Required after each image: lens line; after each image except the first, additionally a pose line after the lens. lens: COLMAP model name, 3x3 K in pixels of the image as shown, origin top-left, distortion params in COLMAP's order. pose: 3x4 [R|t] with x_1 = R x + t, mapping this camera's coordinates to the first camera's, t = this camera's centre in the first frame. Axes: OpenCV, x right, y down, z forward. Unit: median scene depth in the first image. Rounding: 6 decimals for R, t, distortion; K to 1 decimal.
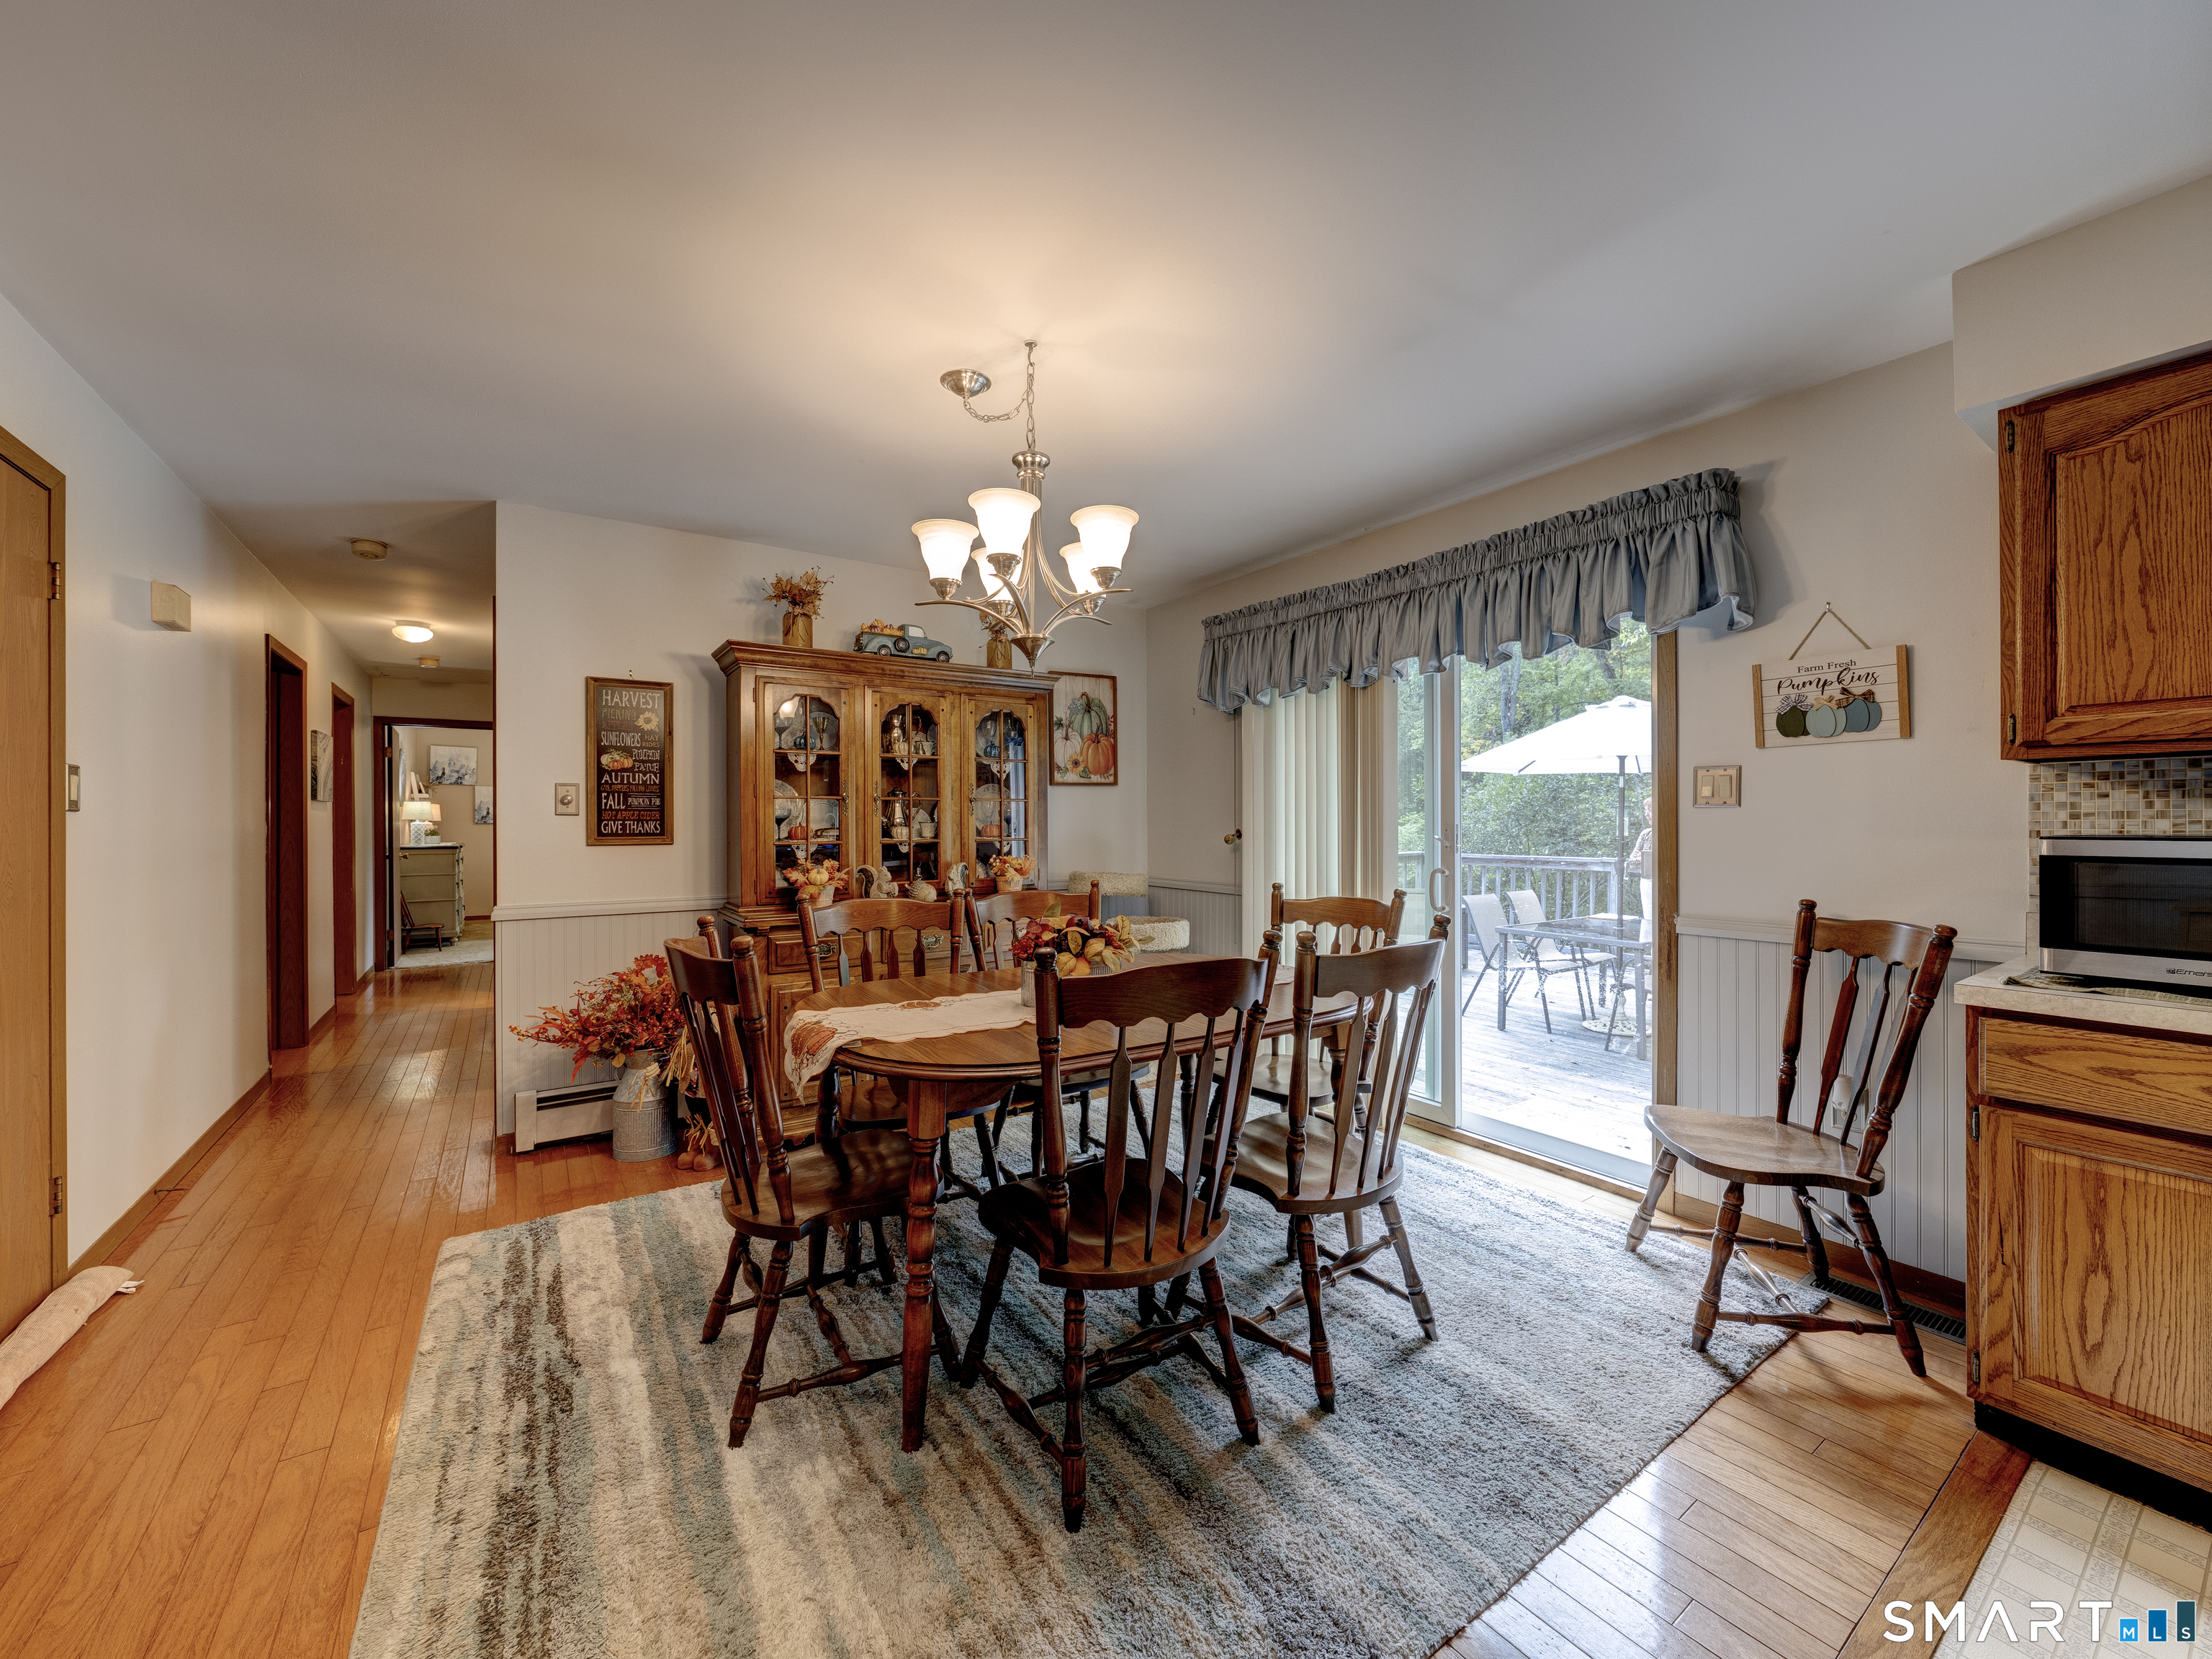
lens RADIAL K [[870.9, 0, 1112.4], [0, 870.9, 819.7], [0, 0, 1]] dist [-0.006646, 0.000457]
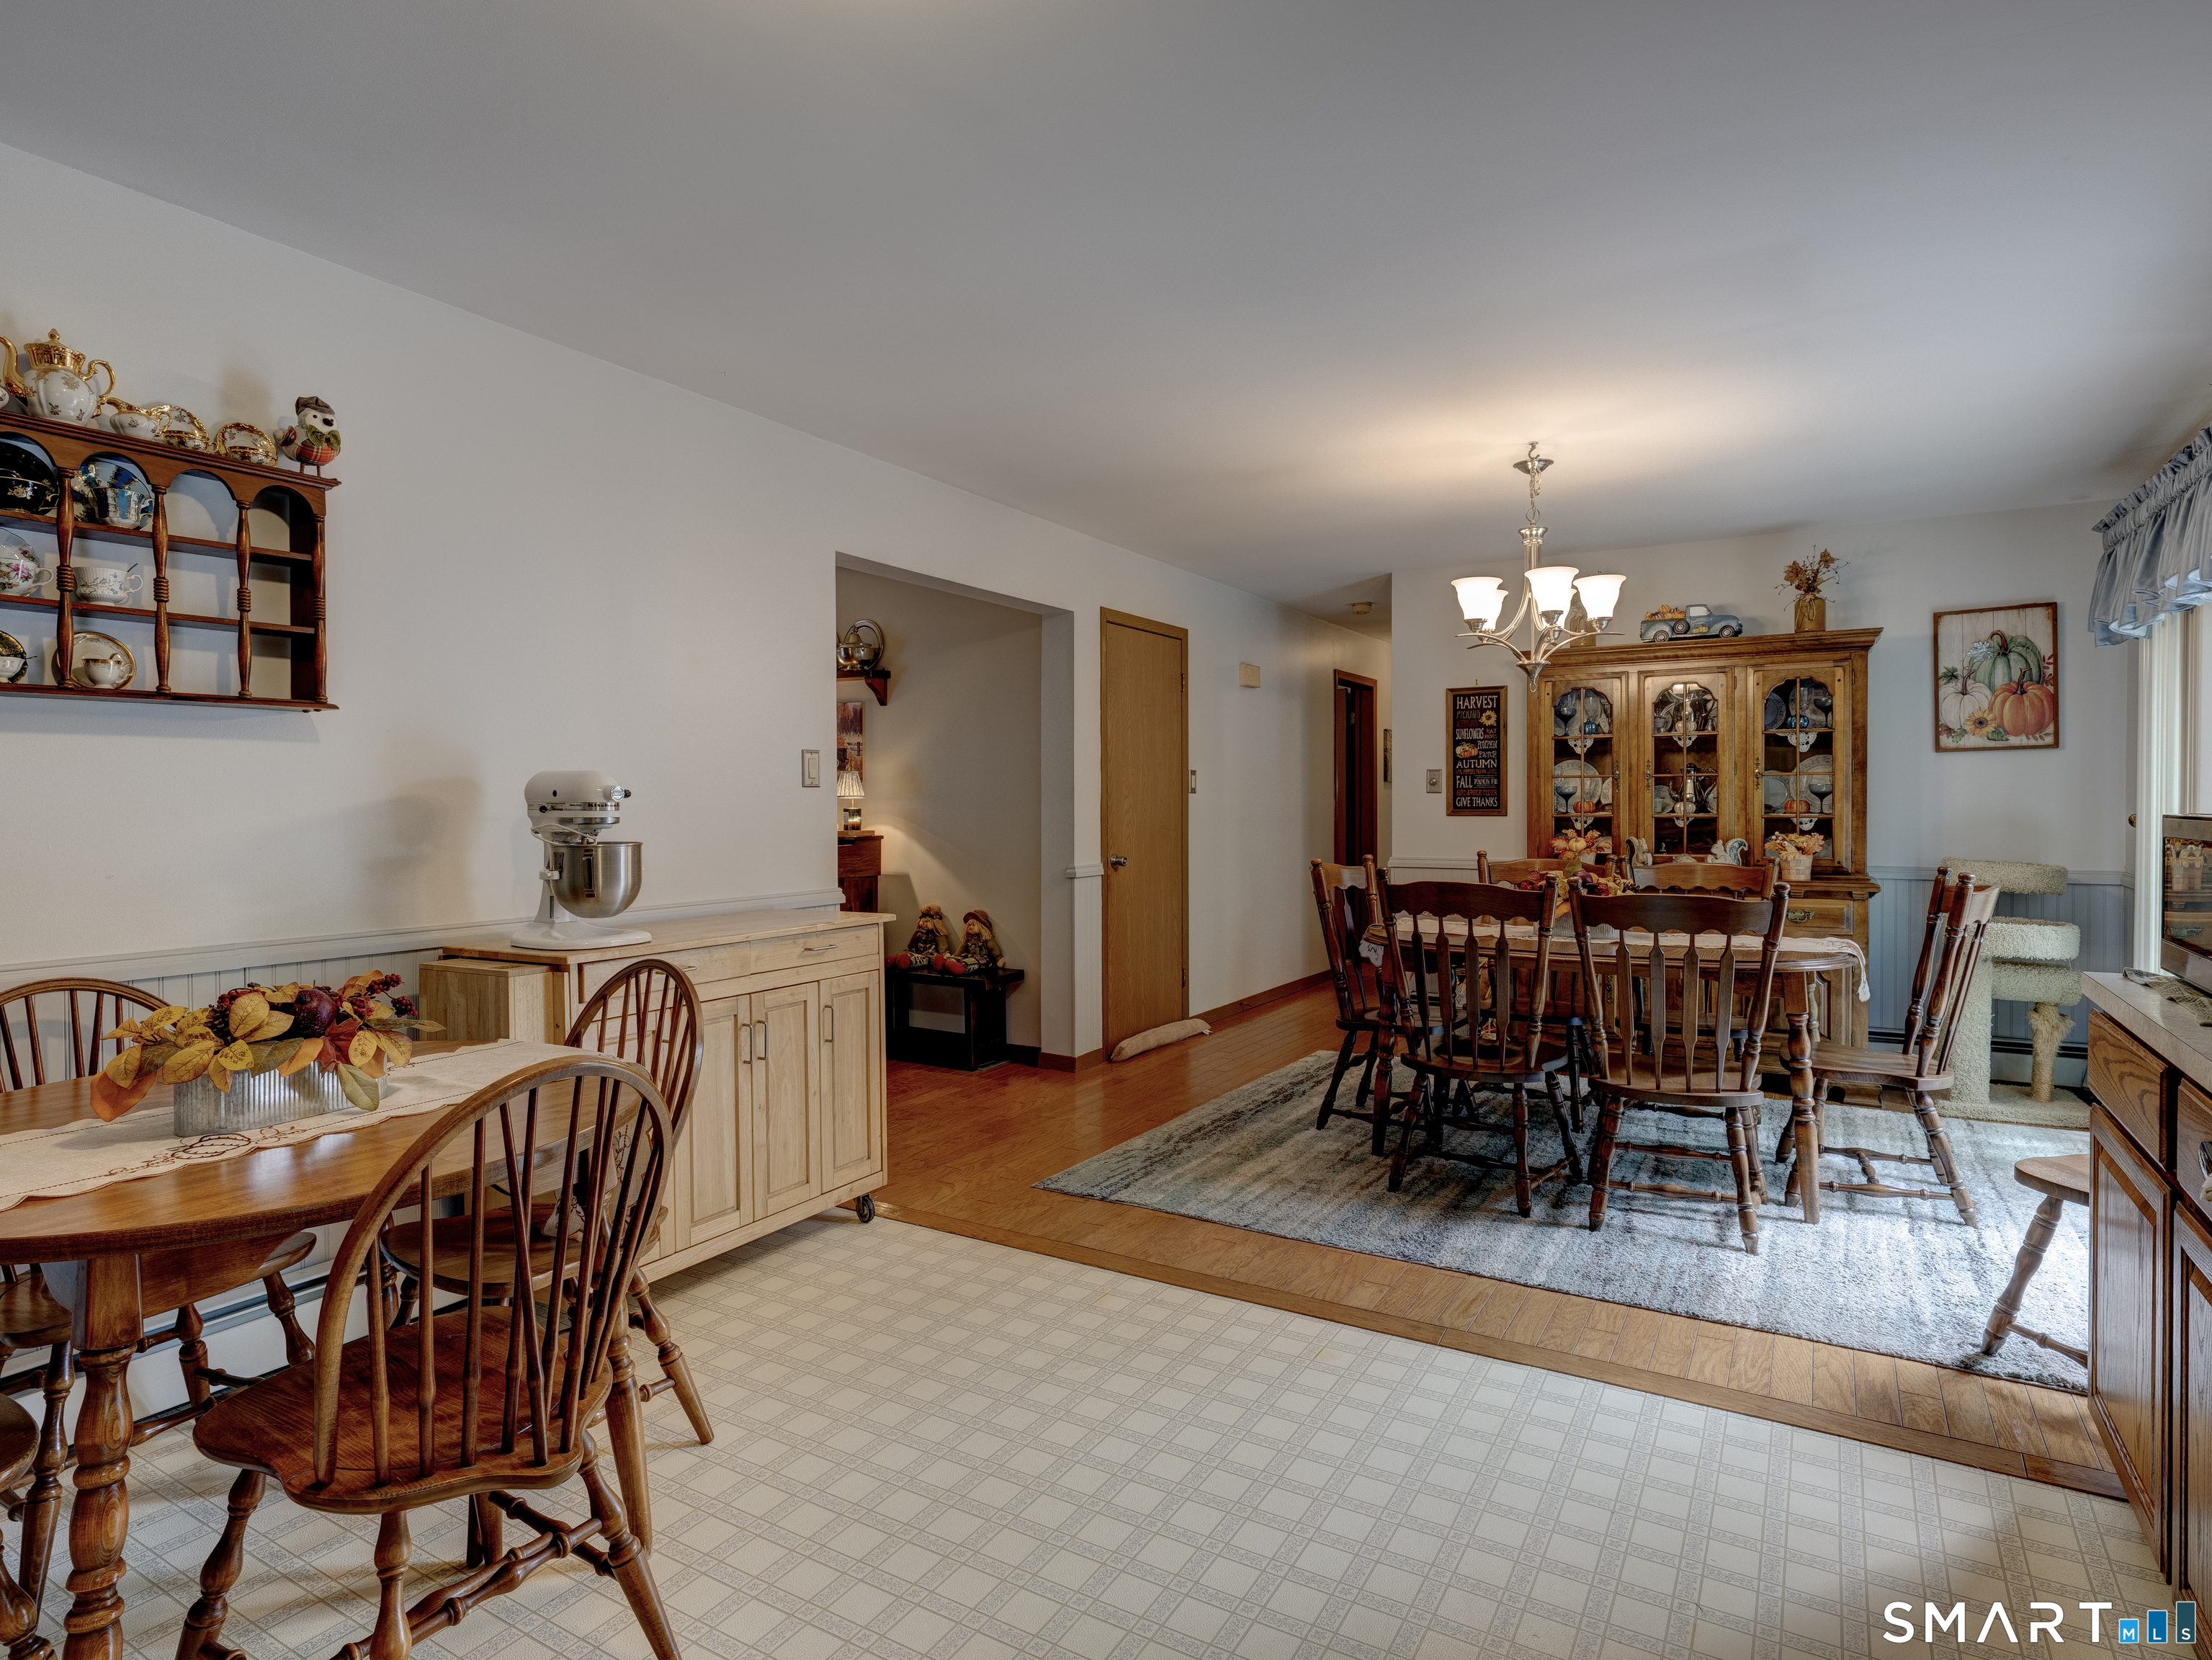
lens RADIAL K [[1191.1, 0, 1102.9], [0, 1191.1, 815.7], [0, 0, 1]] dist [-0.000185, 0.000082]
pose [[0.418931, 0.013080, -0.907924, 0.798124], [0.004555, 0.999853, 0.016505, -0.002506], [0.908007, -0.011050, 0.418810, -0.234858]]
